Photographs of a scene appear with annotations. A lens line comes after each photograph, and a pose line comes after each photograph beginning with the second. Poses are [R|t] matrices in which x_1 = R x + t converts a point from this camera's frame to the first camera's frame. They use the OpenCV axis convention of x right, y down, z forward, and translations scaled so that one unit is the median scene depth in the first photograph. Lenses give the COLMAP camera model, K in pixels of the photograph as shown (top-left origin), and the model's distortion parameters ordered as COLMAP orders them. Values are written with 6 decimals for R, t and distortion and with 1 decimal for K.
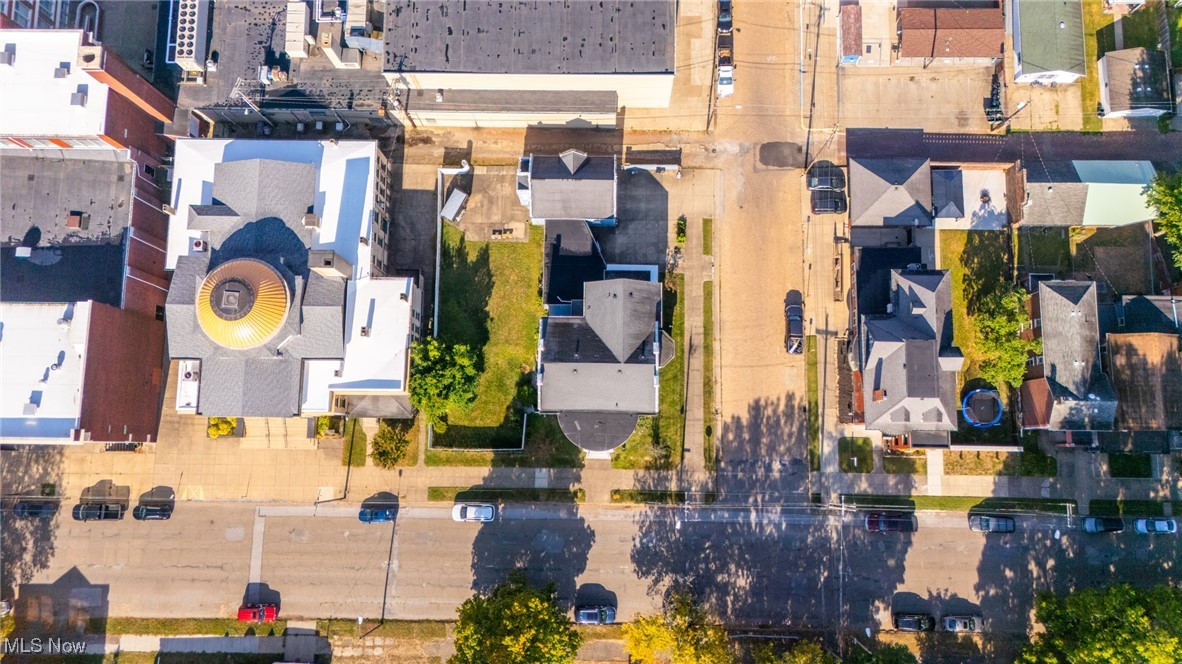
lens RADIAL K [[873.3, 0, 591.0], [0, 873.3, 332.0], [0, 0, 1]] dist [0.127071, -0.188032]
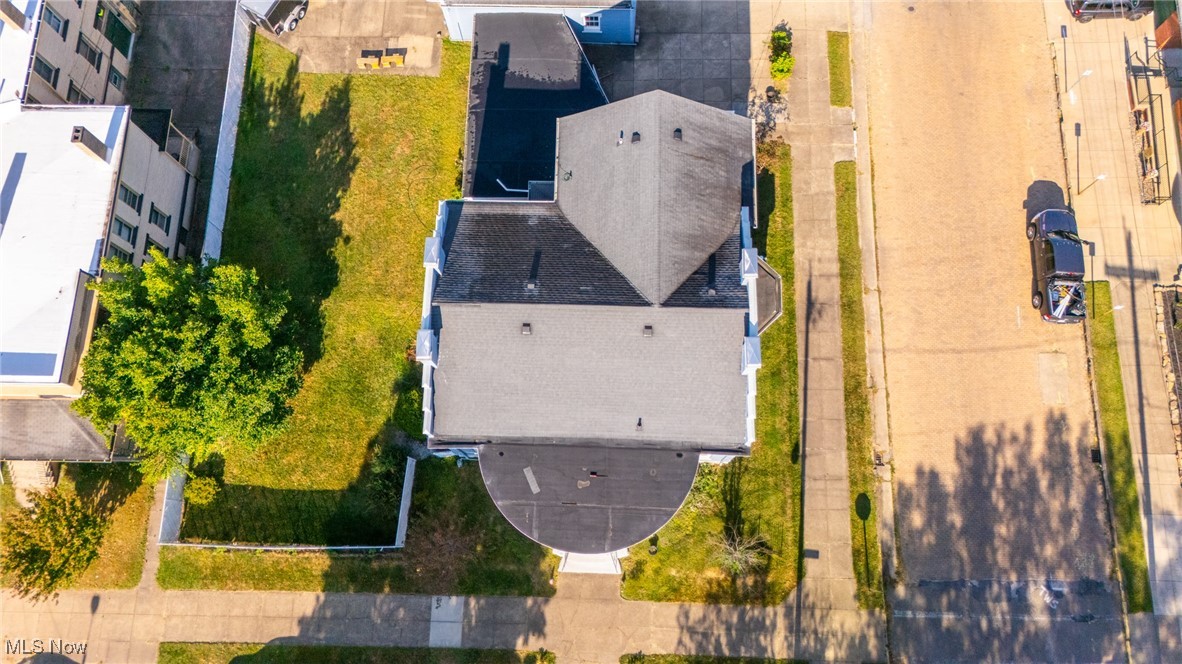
lens RADIAL K [[874.4, 0, 597.0], [0, 874.4, 333.9], [0, 0, 1]] dist [0.025726, 0.003877]
pose [[0.999950, 0.009983, 0.000625, 0.010313], [-0.009848, 0.993511, -0.113307, 0.081149], [-0.001752, 0.113295, 0.993560, 0.587555]]
